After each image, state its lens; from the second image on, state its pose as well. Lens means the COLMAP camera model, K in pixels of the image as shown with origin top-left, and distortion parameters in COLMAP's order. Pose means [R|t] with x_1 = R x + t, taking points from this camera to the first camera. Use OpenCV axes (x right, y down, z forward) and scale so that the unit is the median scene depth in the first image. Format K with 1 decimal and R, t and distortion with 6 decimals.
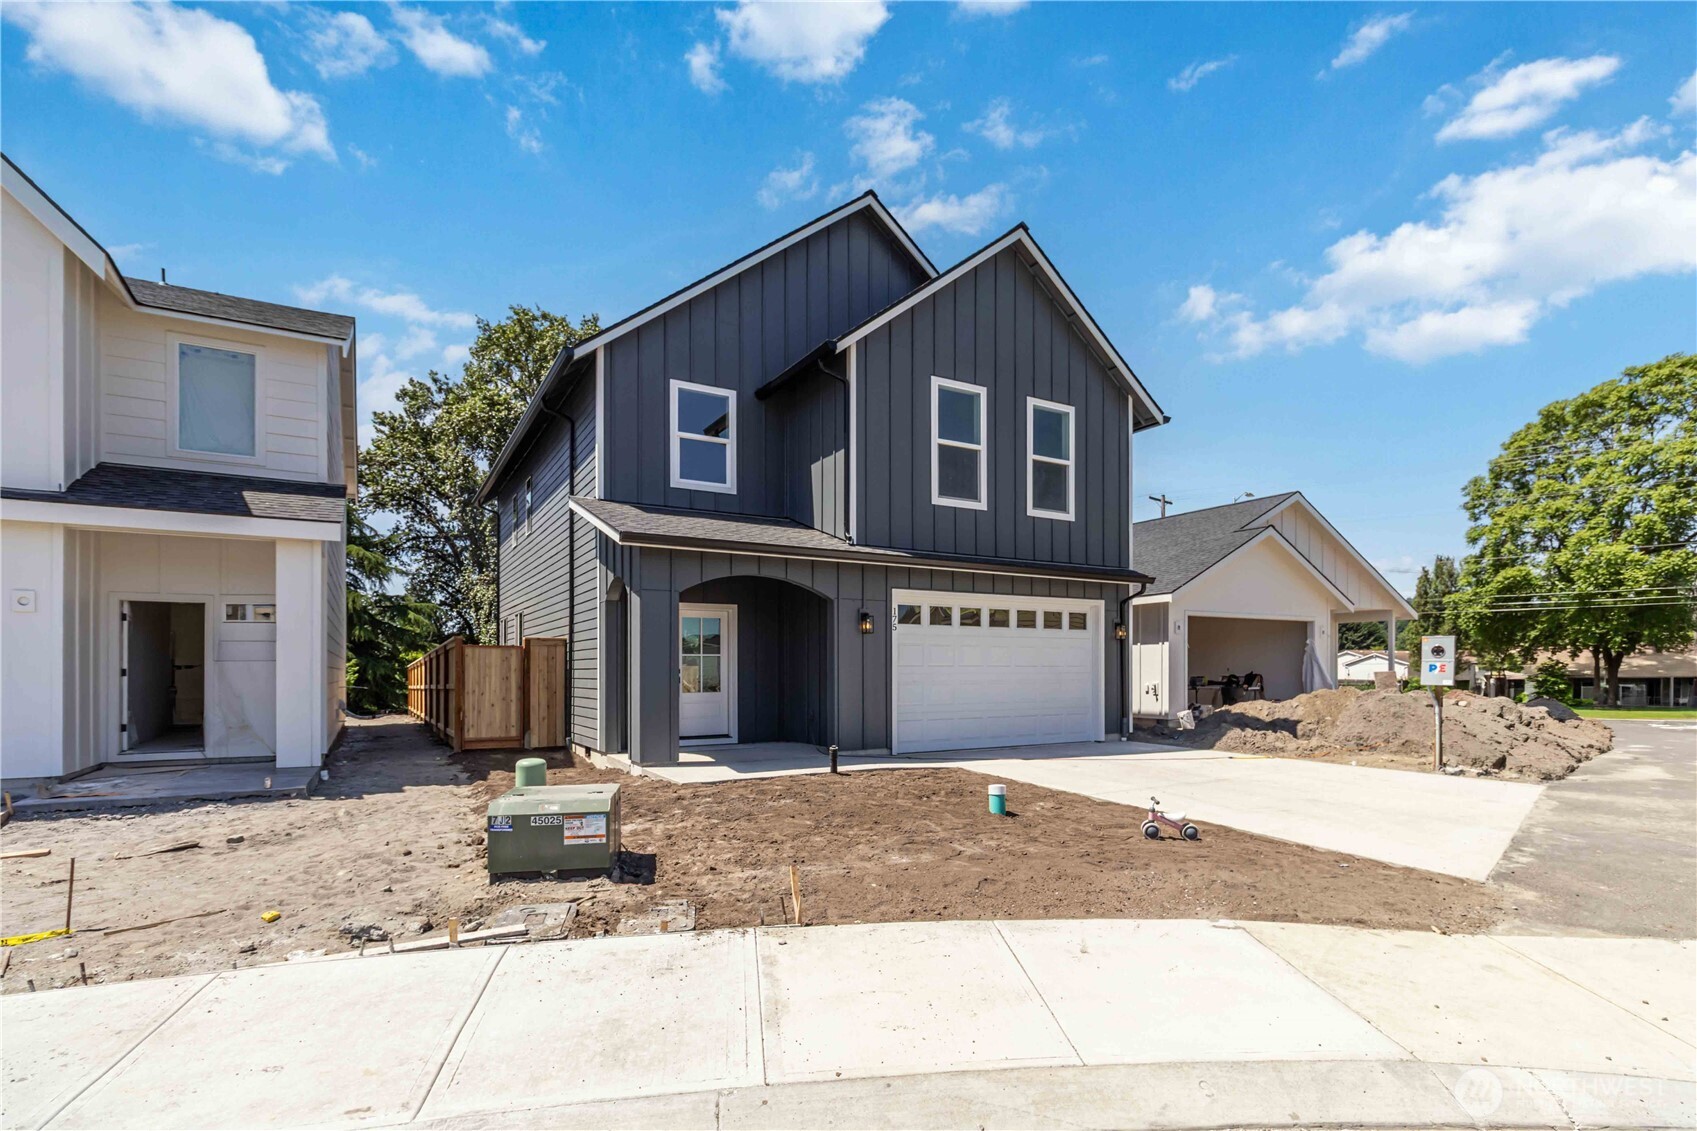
lens RADIAL K [[820.7, 0, 874.5], [0, 820.7, 563.8], [0, 0, 1]] dist [-0.001255, 0.000260]
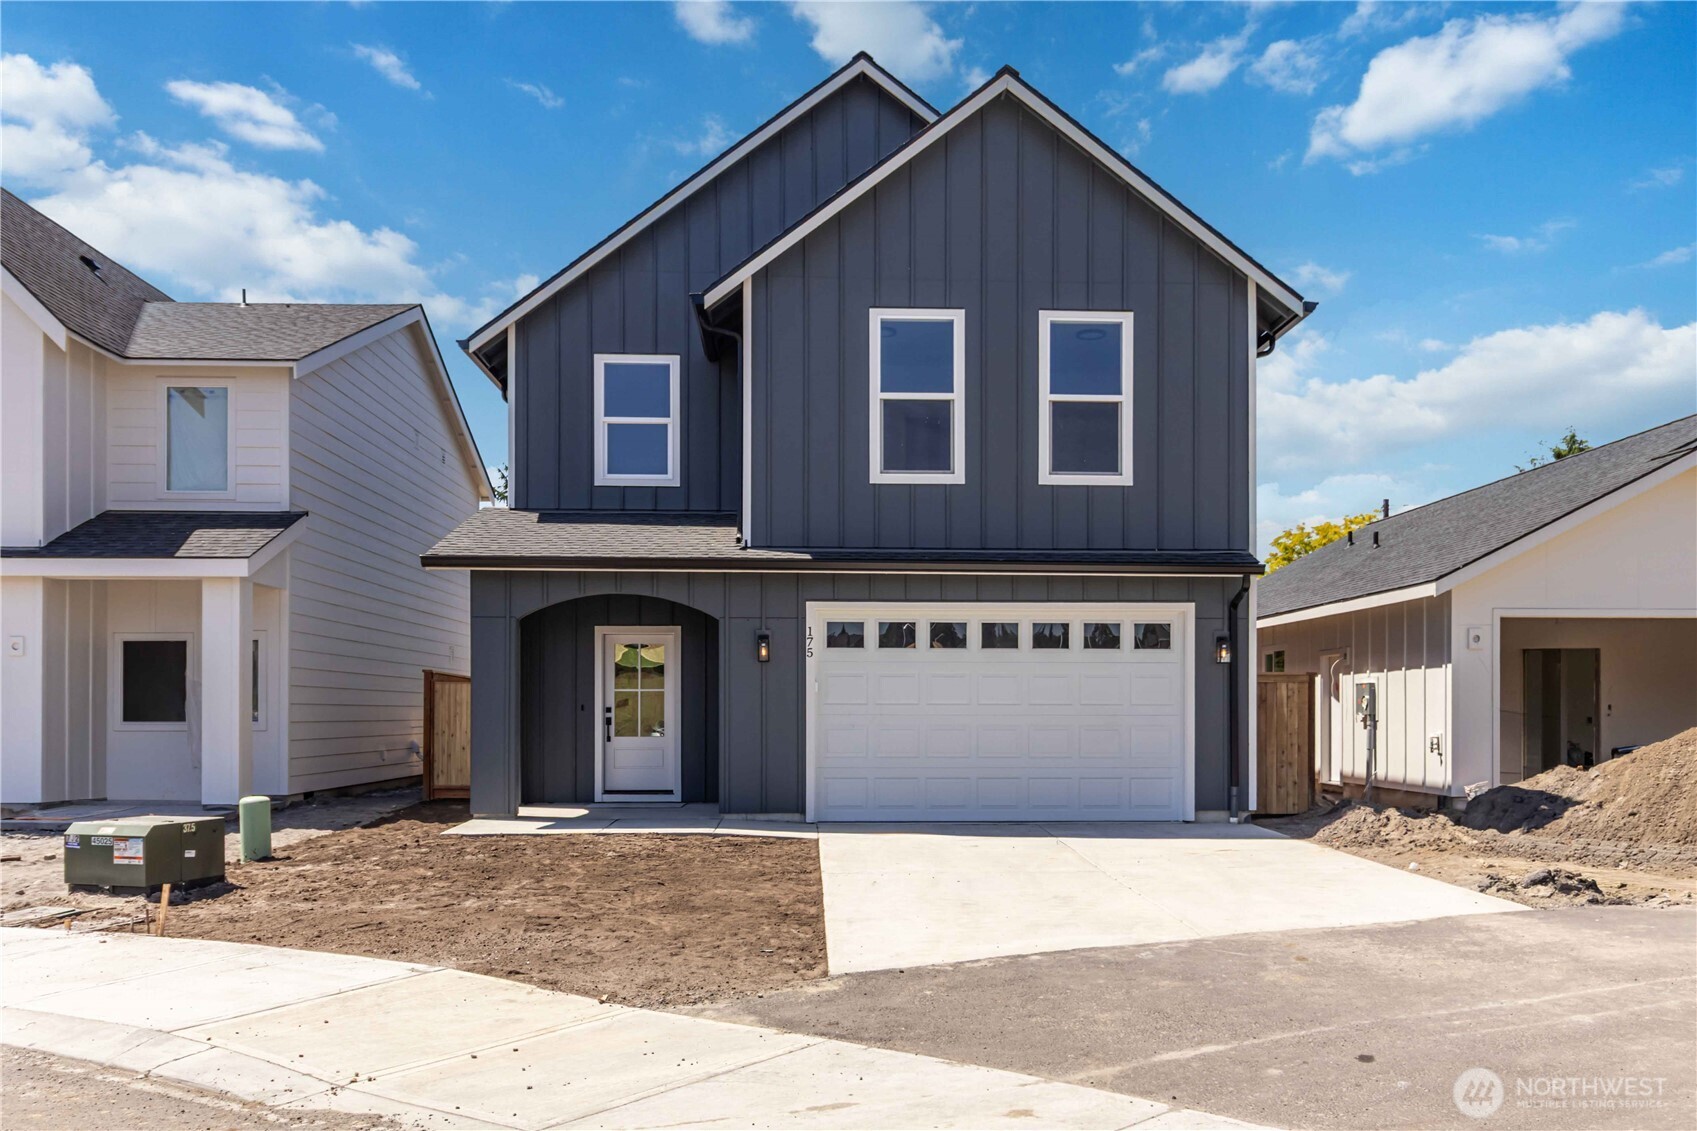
lens RADIAL K [[1350.0, 0, 849.0], [0, 1350.0, 490.9], [0, 0, 1]] dist [-0.000910, -0.001528]
pose [[0.881485, -0.072010, -0.466690, 0.600287], [0.057884, 0.997329, -0.044555, -0.013099], [0.468651, 0.012260, 0.883298, -0.076827]]
